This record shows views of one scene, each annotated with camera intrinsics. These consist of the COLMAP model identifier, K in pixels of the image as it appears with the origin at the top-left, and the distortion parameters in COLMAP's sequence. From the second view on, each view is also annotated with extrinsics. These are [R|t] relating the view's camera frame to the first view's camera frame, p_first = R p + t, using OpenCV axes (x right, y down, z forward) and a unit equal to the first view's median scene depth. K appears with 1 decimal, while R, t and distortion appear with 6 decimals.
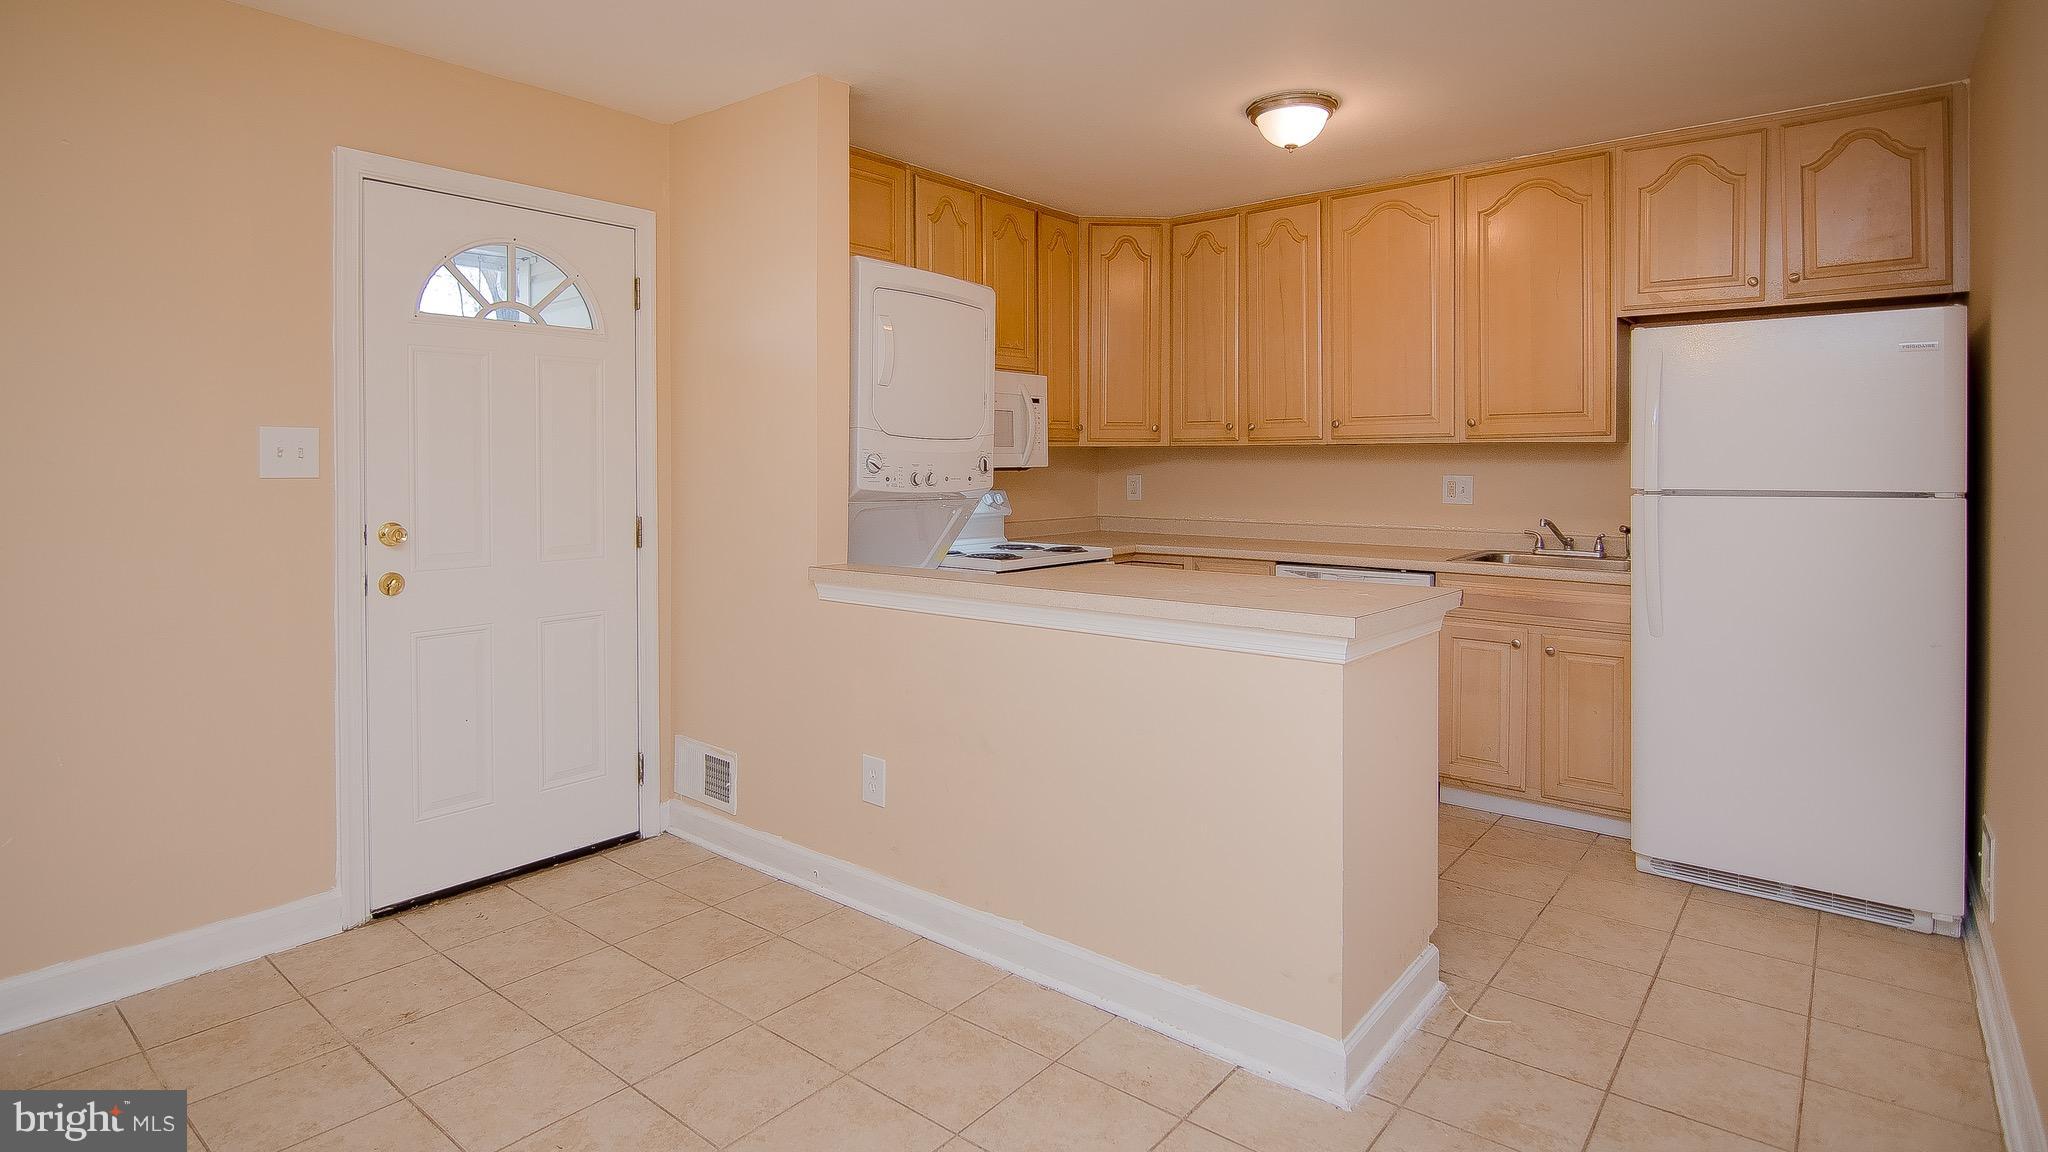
lens RADIAL K [[1033.9, 0, 1030.7], [0, 1033.9, 475.8], [0, 0, 1]] dist [-0.017564, -0.000116]
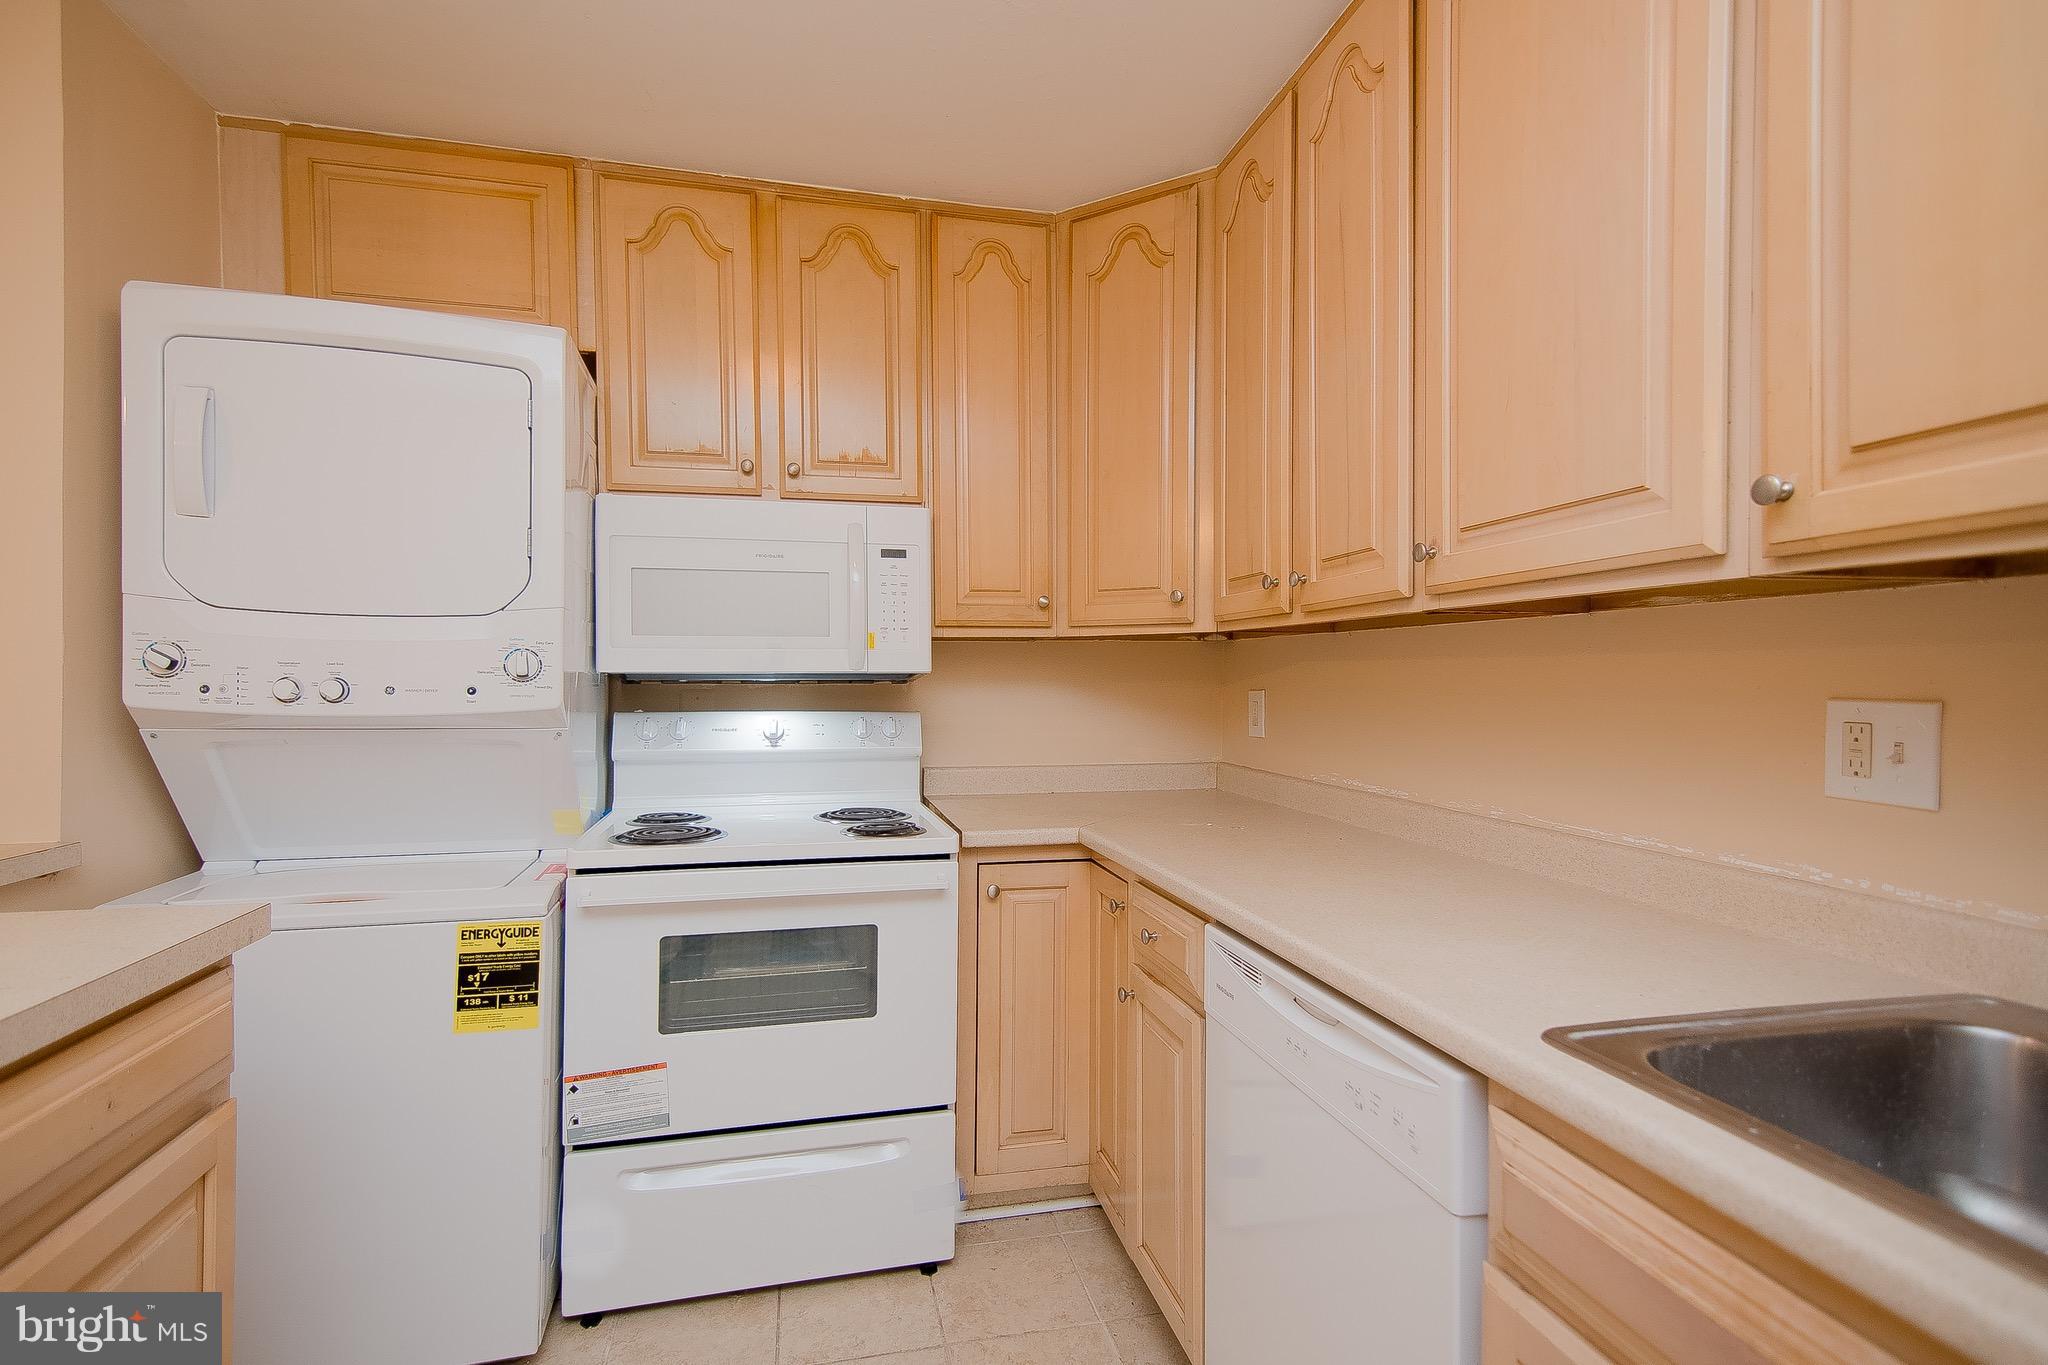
lens RADIAL K [[990.5, 0, 1024.0], [0, 990.5, 682.5], [0, 0, 1]] dist [0.018850, -0.001422]
pose [[0.794820, 0.006565, -0.606809, 0.456064], [-0.010797, 0.999936, -0.003324, -0.002686], [0.606749, 0.009194, 0.794840, 0.738852]]
